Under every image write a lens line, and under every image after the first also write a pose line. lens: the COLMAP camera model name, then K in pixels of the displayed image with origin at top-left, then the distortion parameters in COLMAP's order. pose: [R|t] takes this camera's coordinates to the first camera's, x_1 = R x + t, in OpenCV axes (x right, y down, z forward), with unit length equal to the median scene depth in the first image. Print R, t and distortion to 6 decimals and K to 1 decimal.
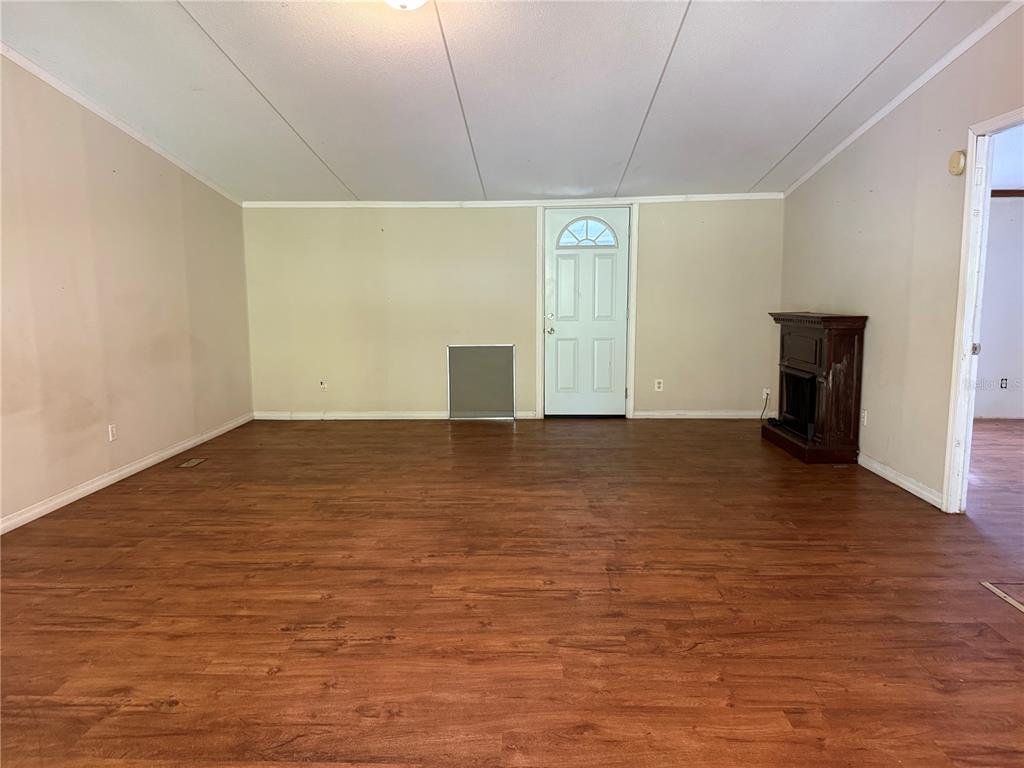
lens RADIAL K [[726.7, 0, 511.7], [0, 726.7, 383.0], [0, 0, 1]] dist [0.000211, -0.006523]
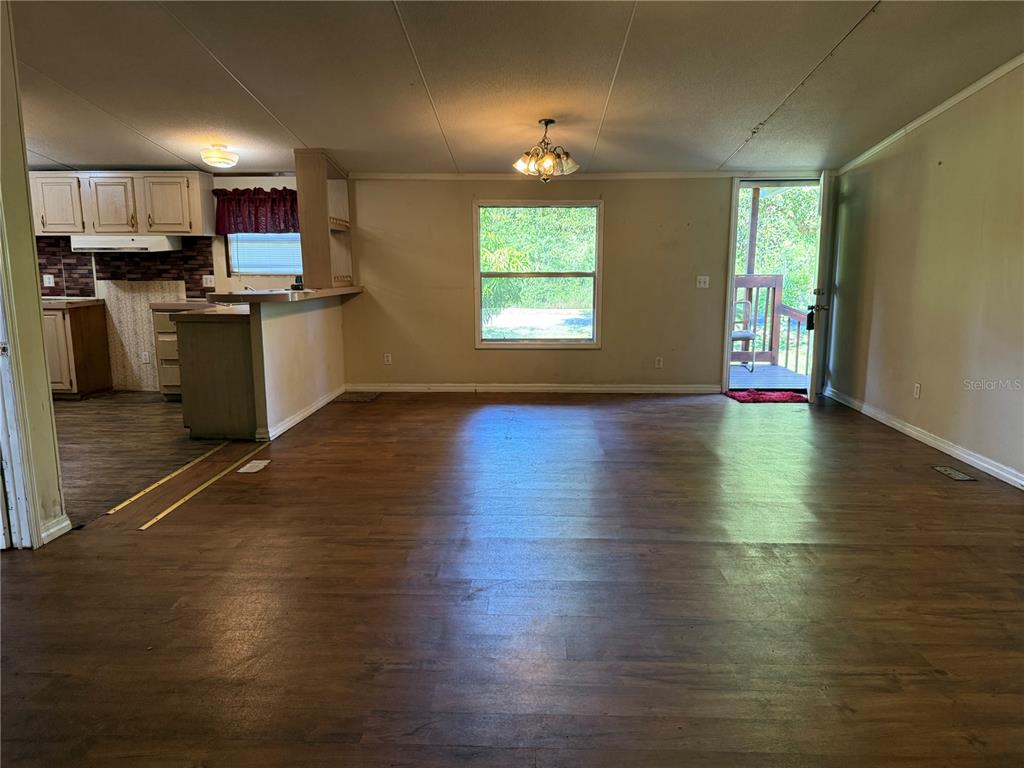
lens RADIAL K [[726.7, 0, 513.5], [0, 726.7, 387.2], [0, 0, 1]] dist [0.000211, -0.006523]
pose [[-0.999916, 0.009325, -0.008966, 0.069128], [0.006129, 0.951876, 0.306422, -0.282713], [0.011391, 0.306341, -0.951854, 1.991236]]
